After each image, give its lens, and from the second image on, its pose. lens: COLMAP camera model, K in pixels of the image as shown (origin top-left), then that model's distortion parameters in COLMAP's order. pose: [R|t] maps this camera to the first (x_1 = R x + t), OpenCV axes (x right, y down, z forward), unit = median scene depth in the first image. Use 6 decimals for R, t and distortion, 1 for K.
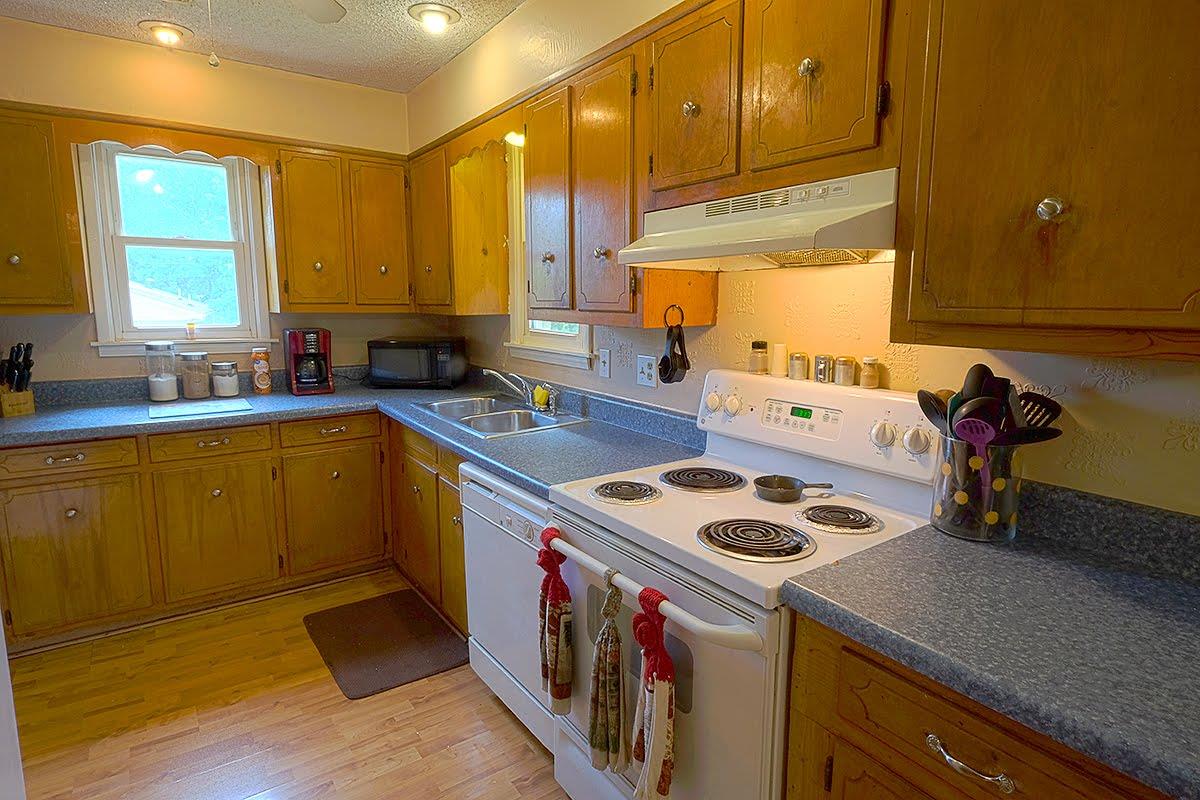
lens RADIAL K [[636.5, 0, 598.3], [0, 636.5, 396.1], [0, 0, 1]] dist [0.002253, -0.001041]
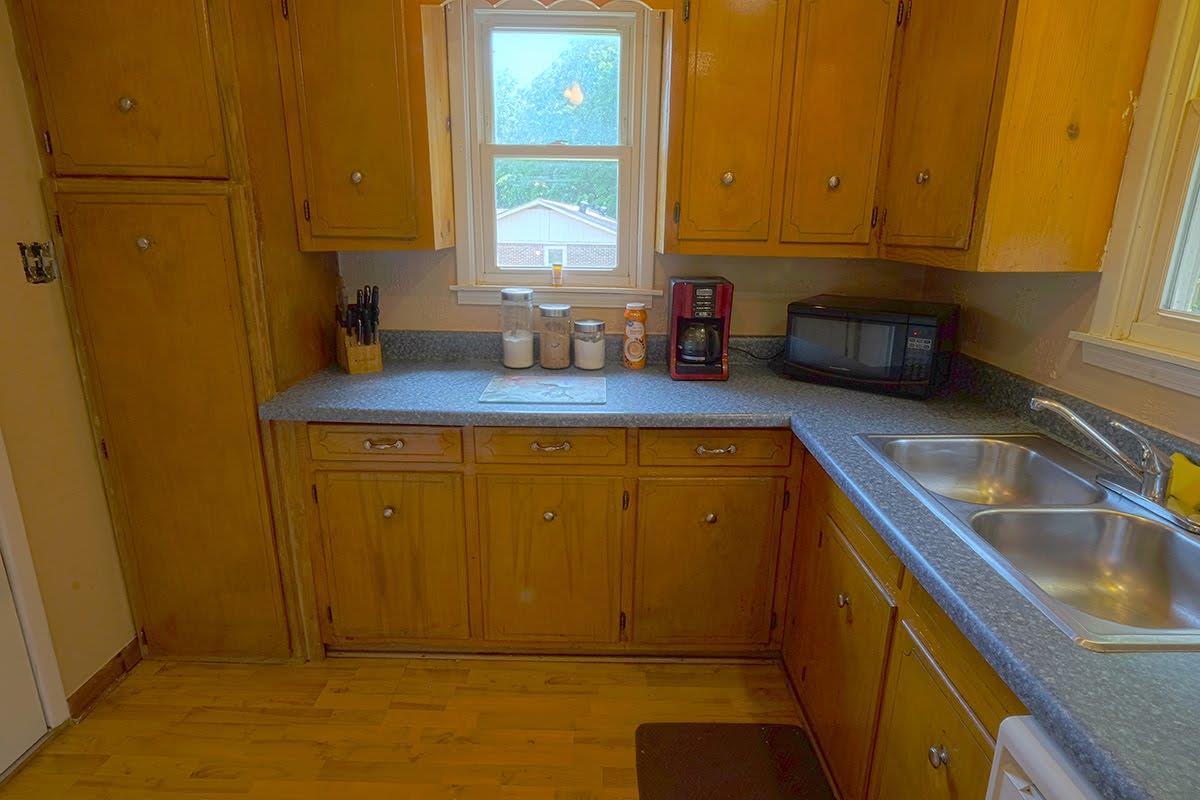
lens RADIAL K [[636.5, 0, 595.7], [0, 636.5, 398.2], [0, 0, 1]] dist [0.002253, -0.001041]
pose [[0.809572, 0.161637, -0.564329, -0.164931], [-0.096470, 0.984907, 0.143707, -0.071873], [0.579040, -0.061900, 0.812946, 0.420108]]
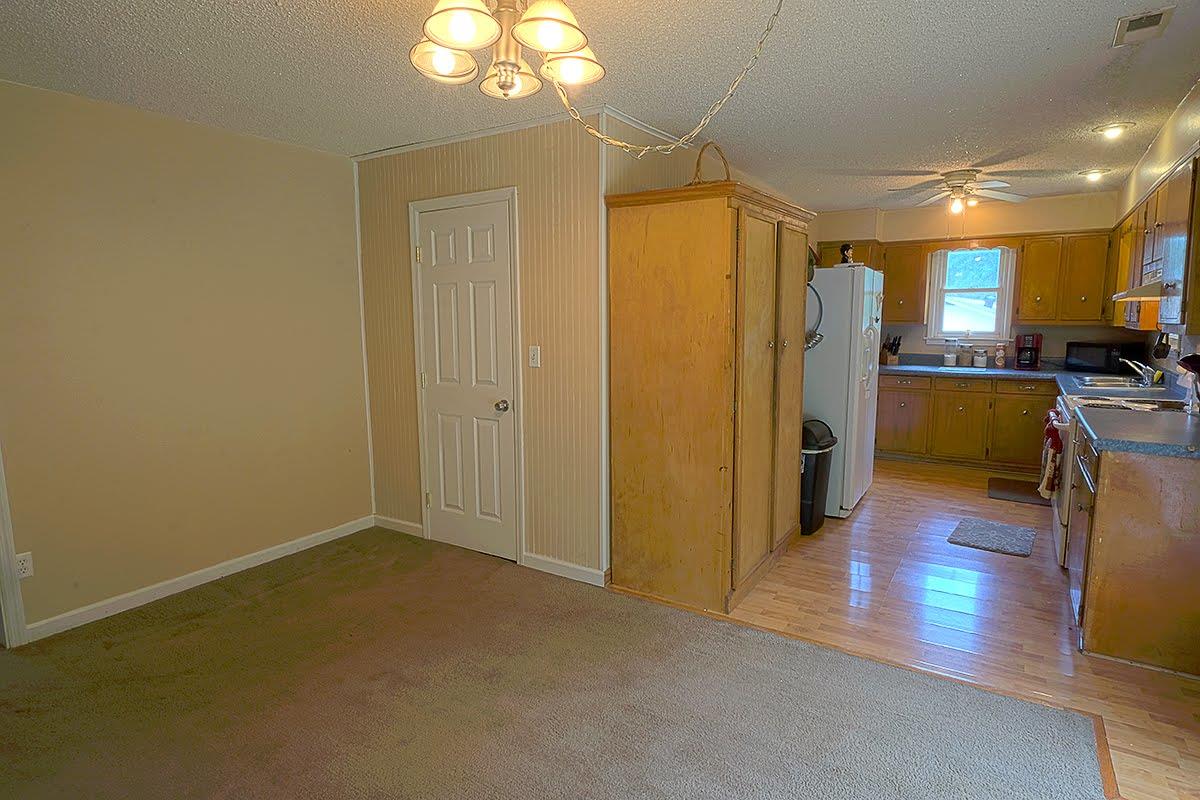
lens RADIAL K [[636.5, 0, 594.7], [0, 636.5, 399.9], [0, 0, 1]] dist [0.002253, -0.001041]
pose [[0.362999, 0.114138, -0.924772, 0.819490], [-0.133568, 0.988594, 0.069586, 0.122732], [0.922167, 0.098260, 0.374104, -0.822676]]
